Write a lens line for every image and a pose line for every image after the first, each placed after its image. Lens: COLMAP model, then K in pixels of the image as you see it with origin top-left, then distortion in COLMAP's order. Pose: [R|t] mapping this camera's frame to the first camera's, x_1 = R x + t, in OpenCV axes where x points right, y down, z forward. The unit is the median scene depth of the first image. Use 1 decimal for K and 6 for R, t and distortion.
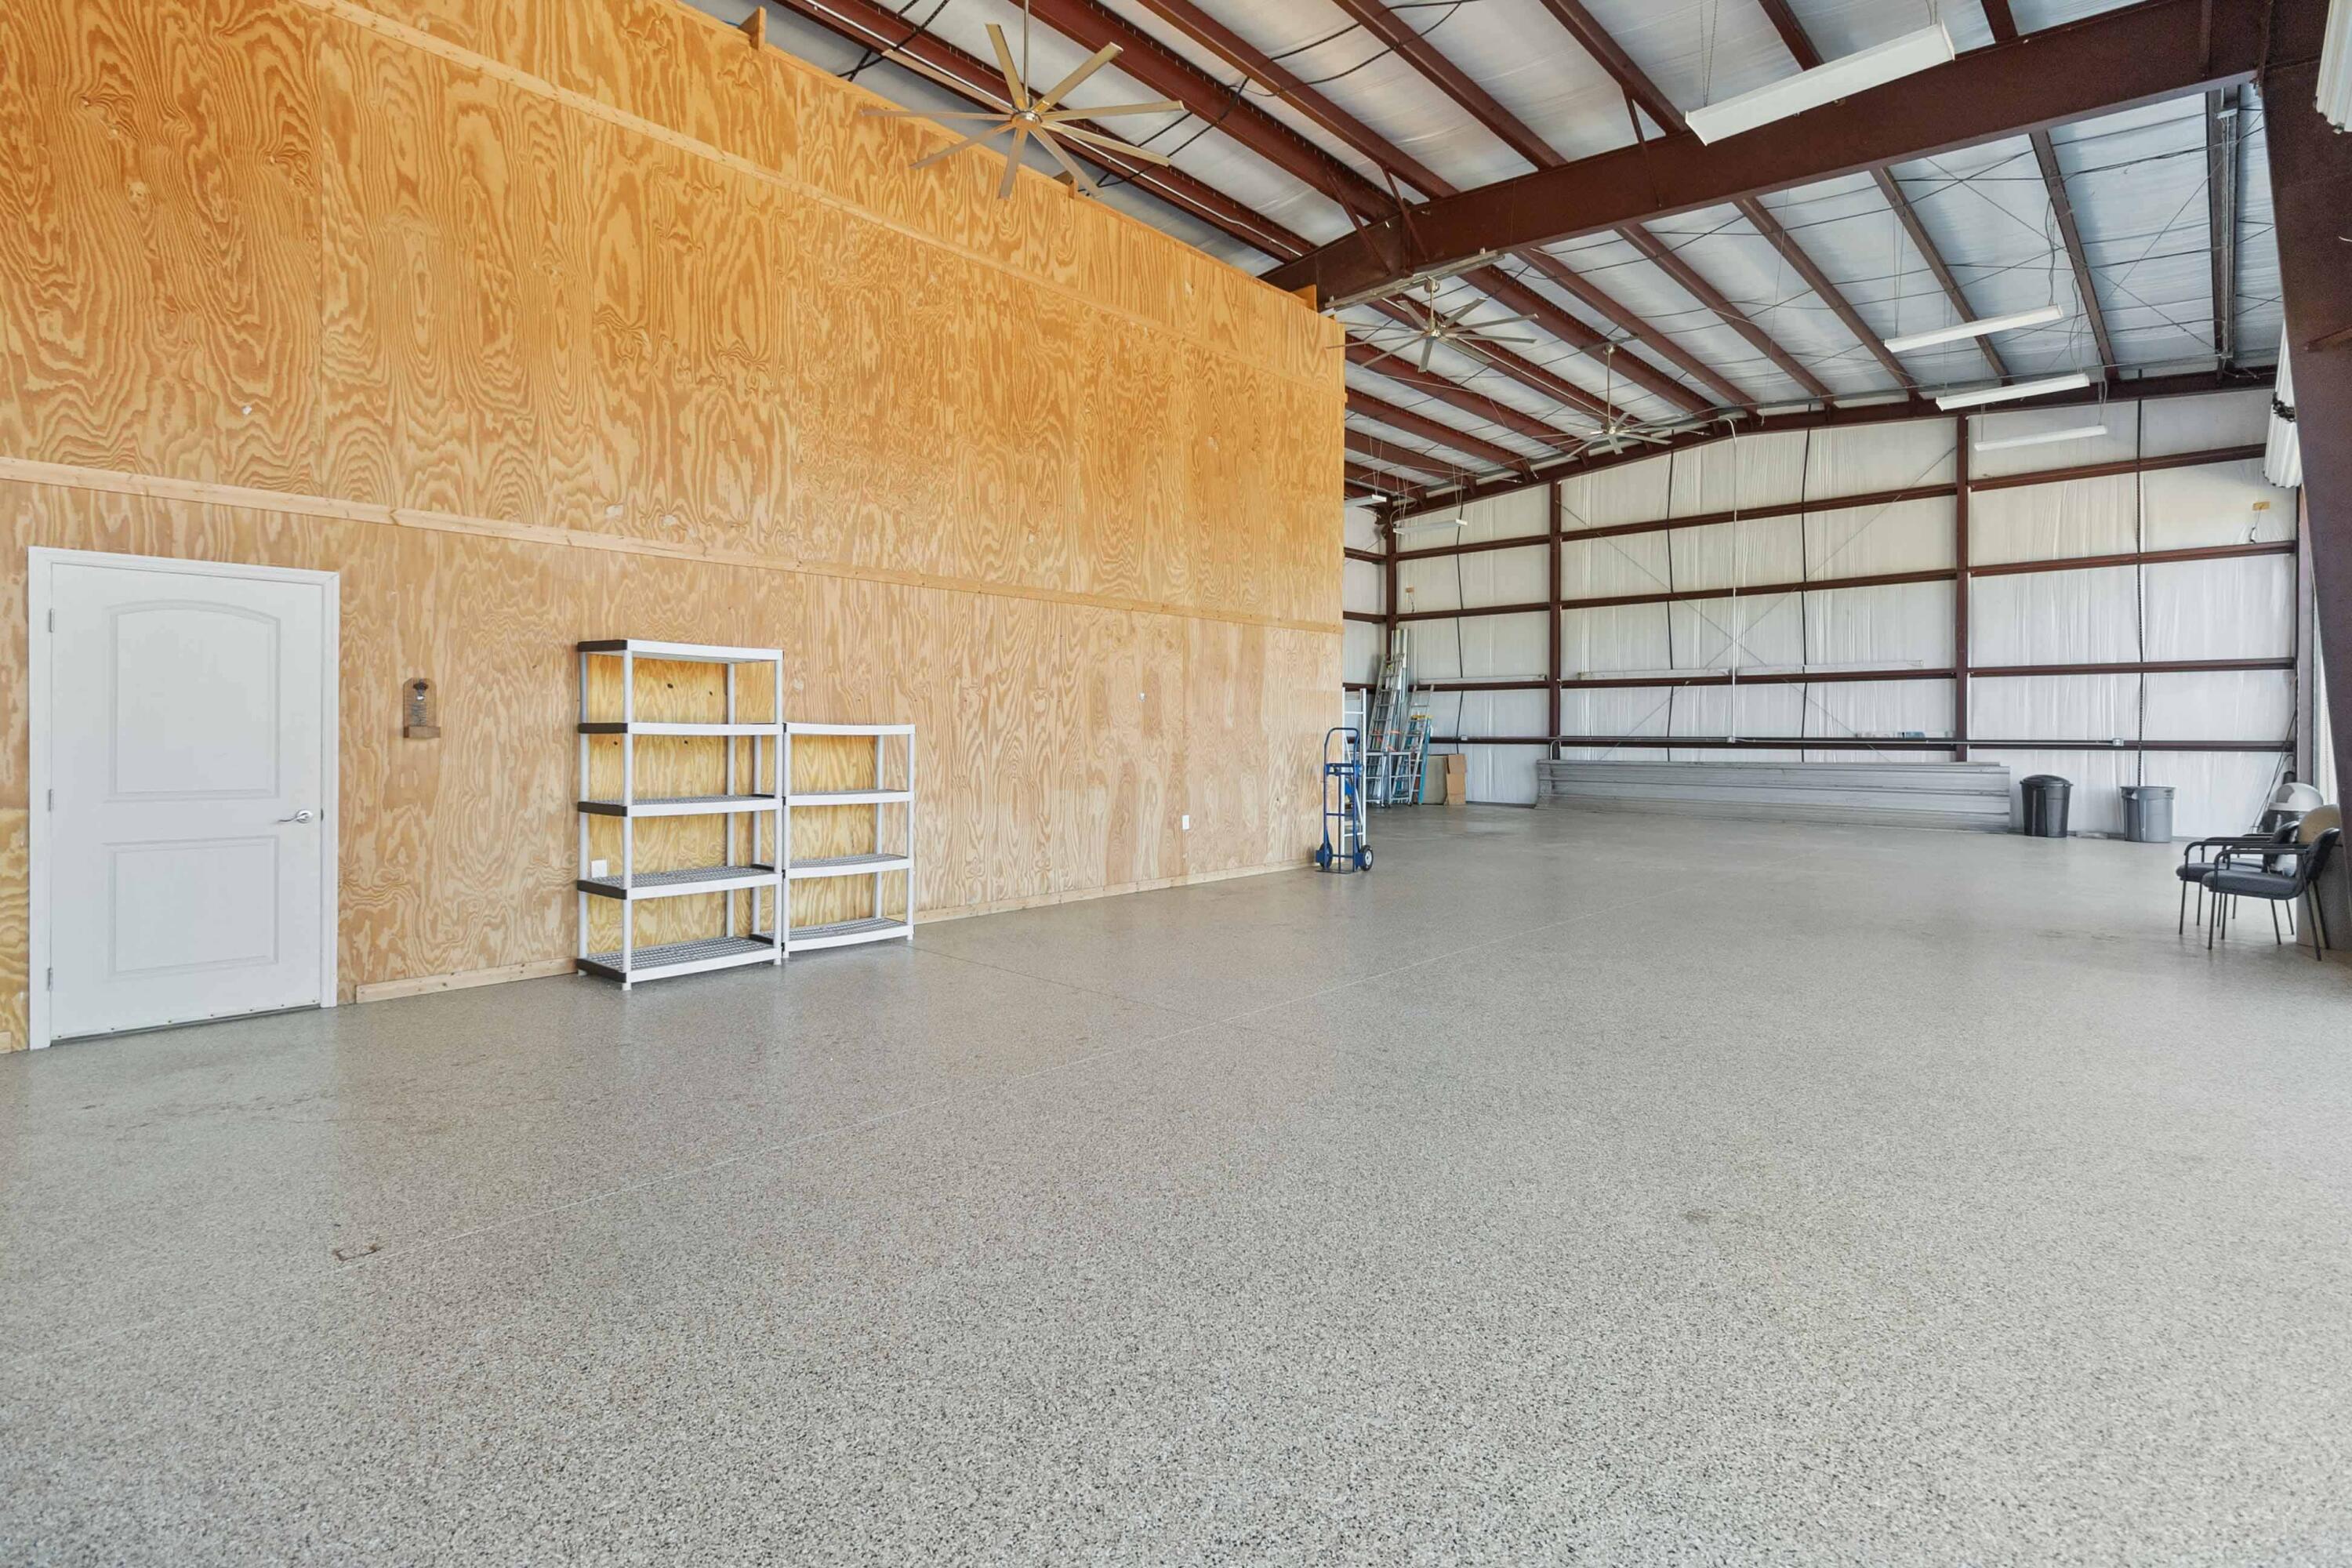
lens RADIAL K [[1134.5, 0, 1216.5], [0, 1134.5, 747.6], [0, 0, 1]] dist [-0.000698, 0.000044]
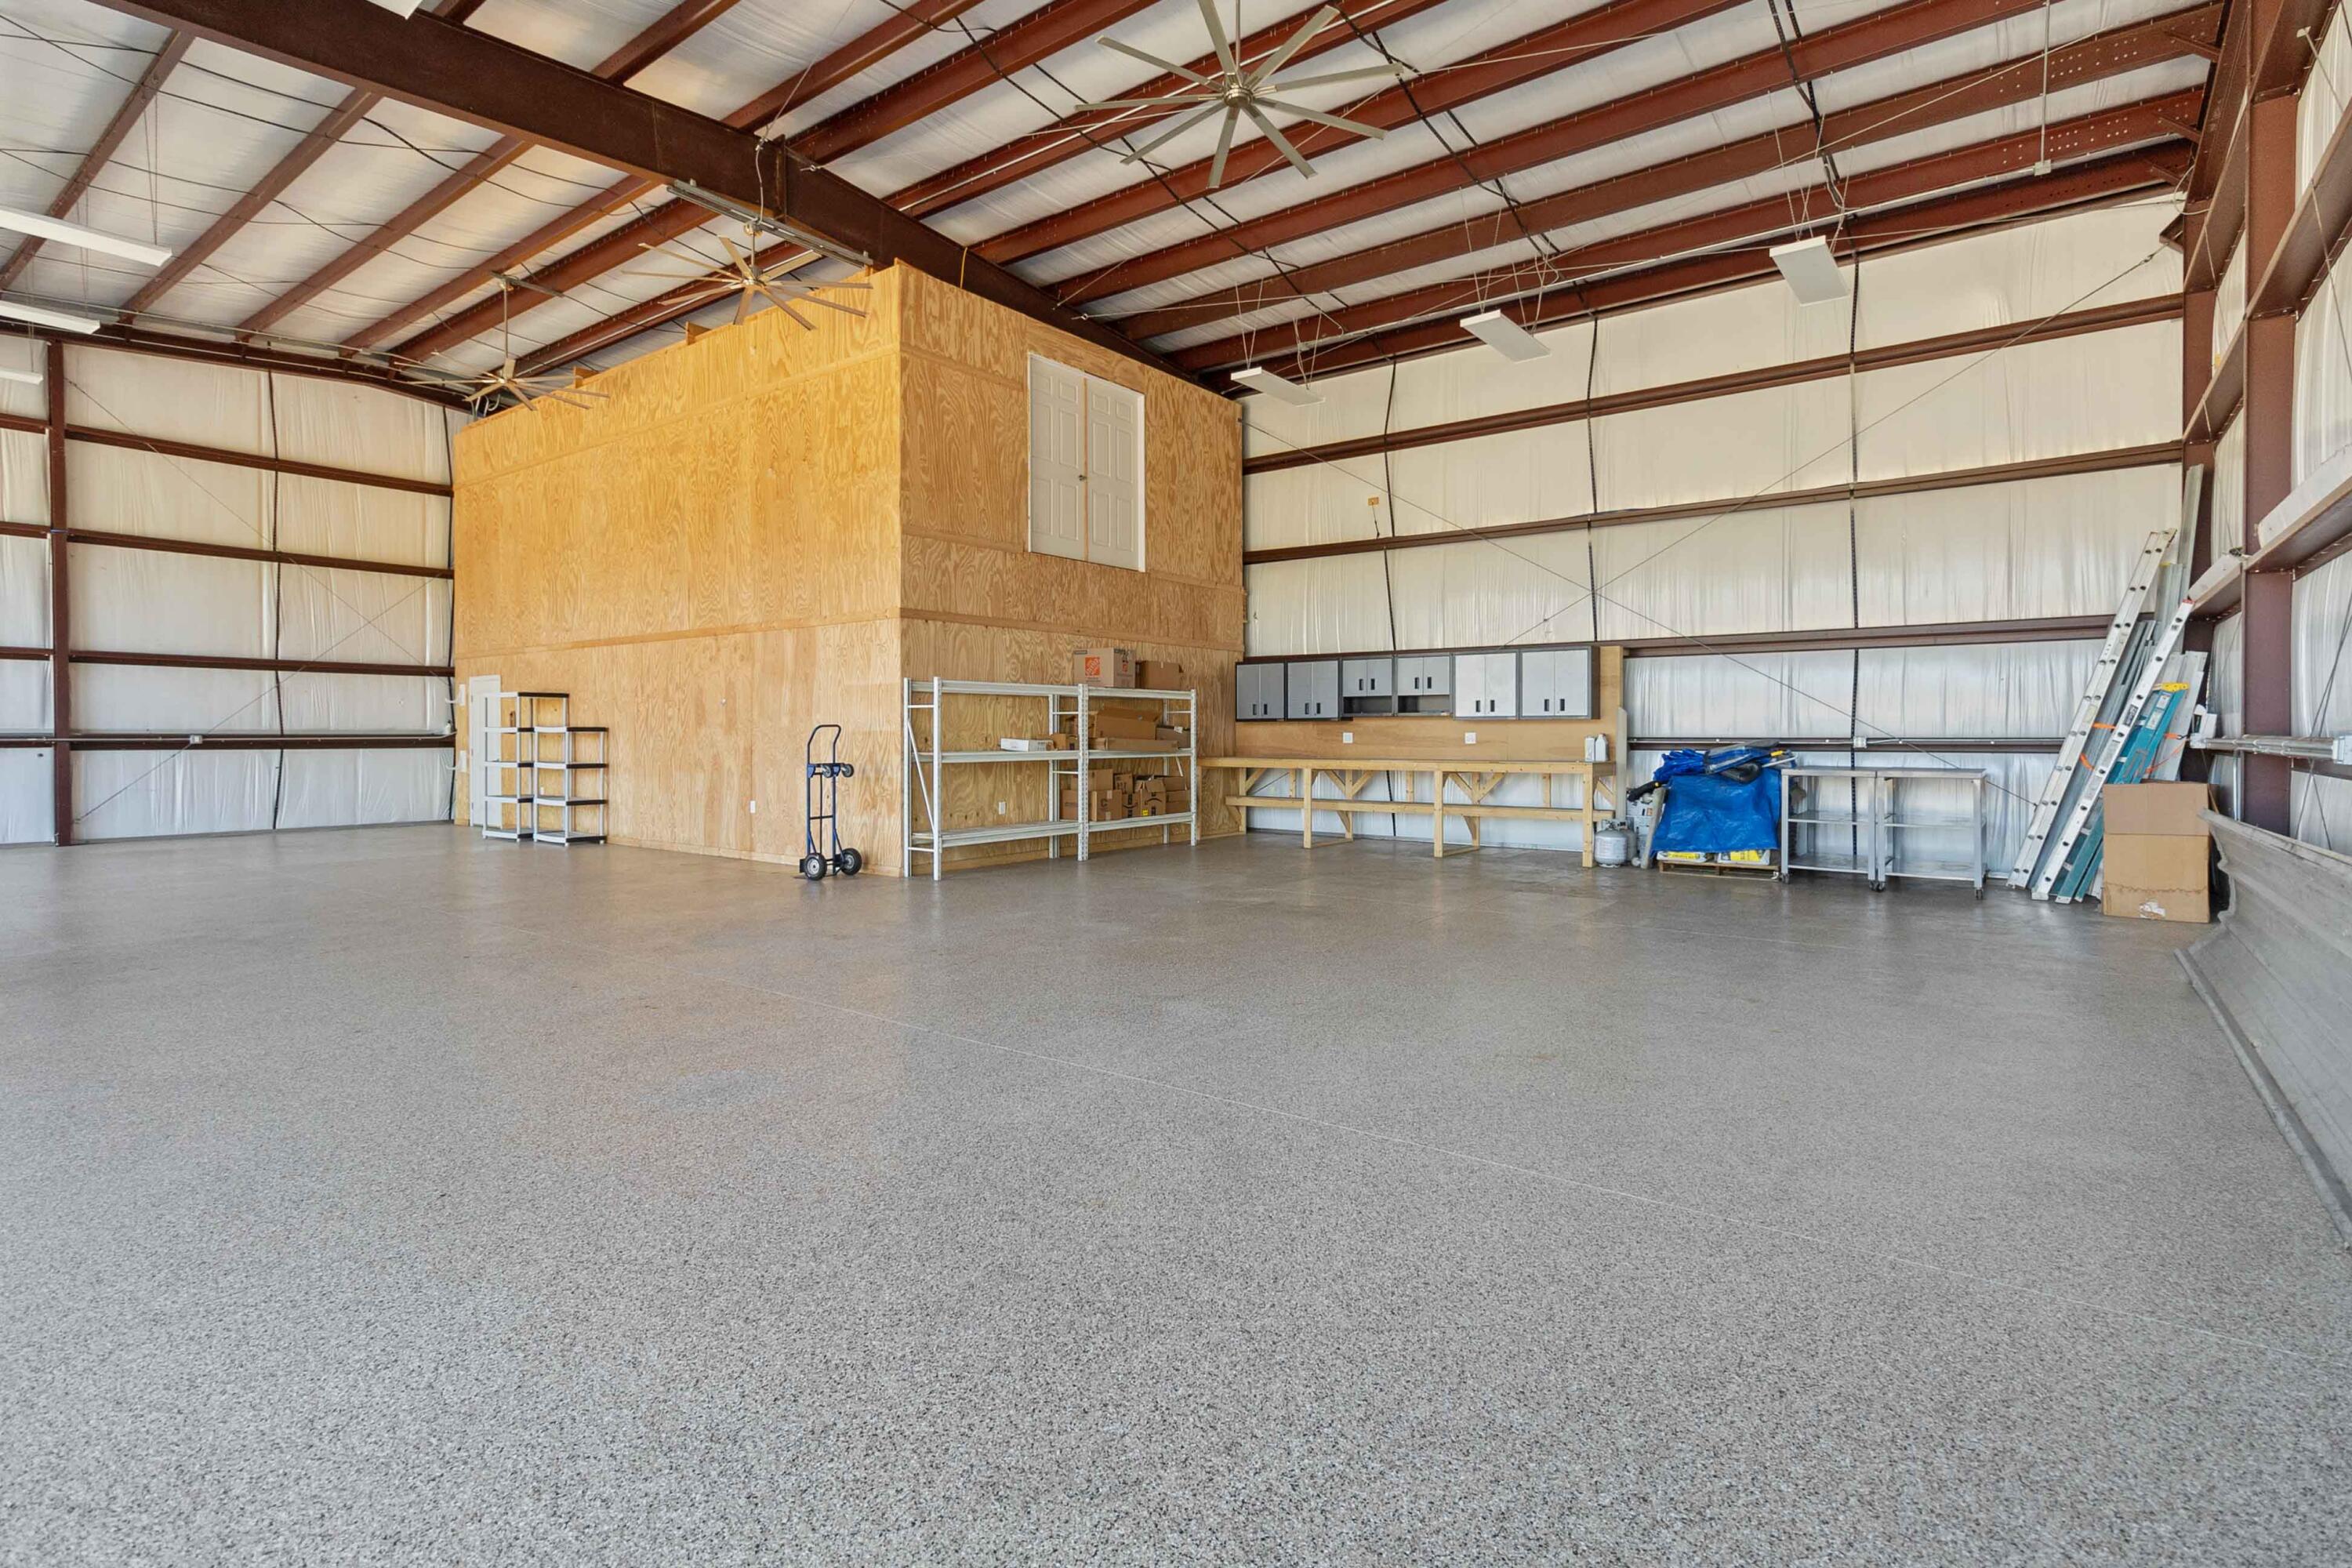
lens RADIAL K [[1134.5, 0, 1171.6], [0, 1134.5, 724.0], [0, 0, 1]] dist [-0.000698, 0.000044]
pose [[0.073604, 0.007038, -0.997263, 1.190400], [0.001230, 0.999974, 0.007148, -0.028365], [0.997287, -0.001752, 0.073594, 1.360124]]
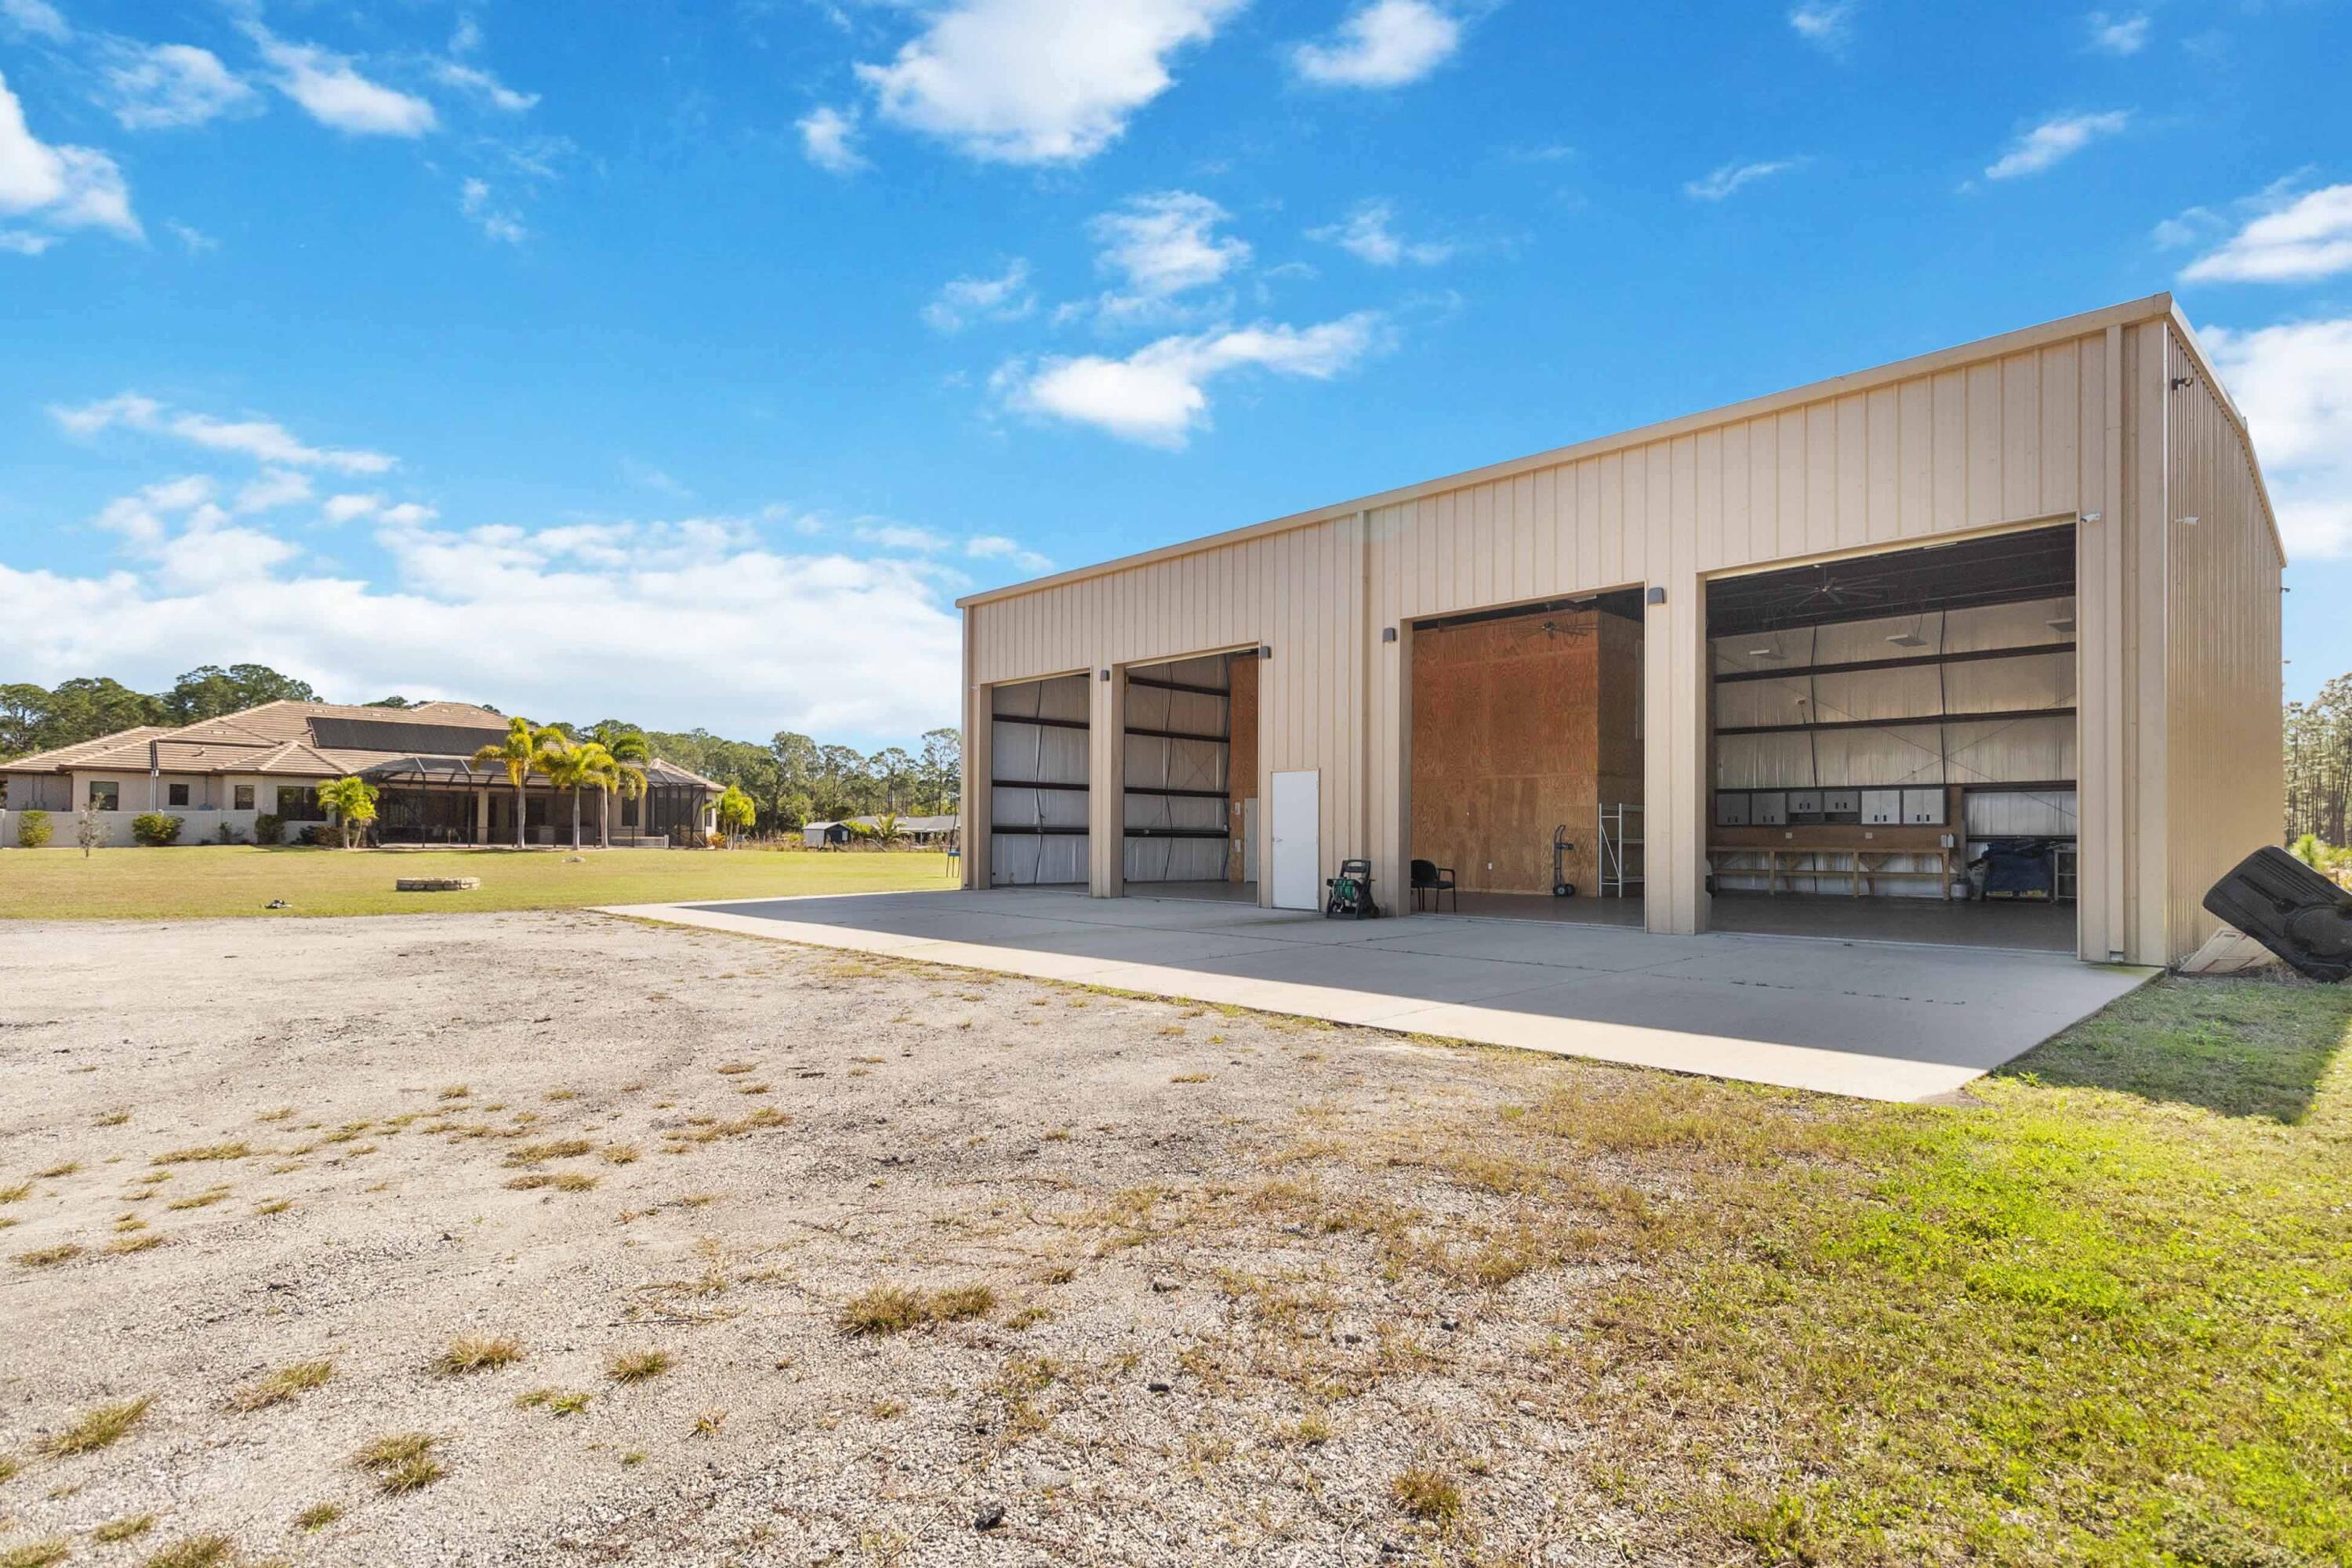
lens RADIAL K [[1134.5, 0, 1204.9], [0, 1134.5, 815.1], [0, 0, 1]] dist [-0.000698, 0.000044]
pose [[-0.083008, -0.008498, -0.996513, 2.403470], [-0.005977, 0.999950, -0.008029, -0.018445], [0.996531, 0.005290, -0.083054, 0.609707]]
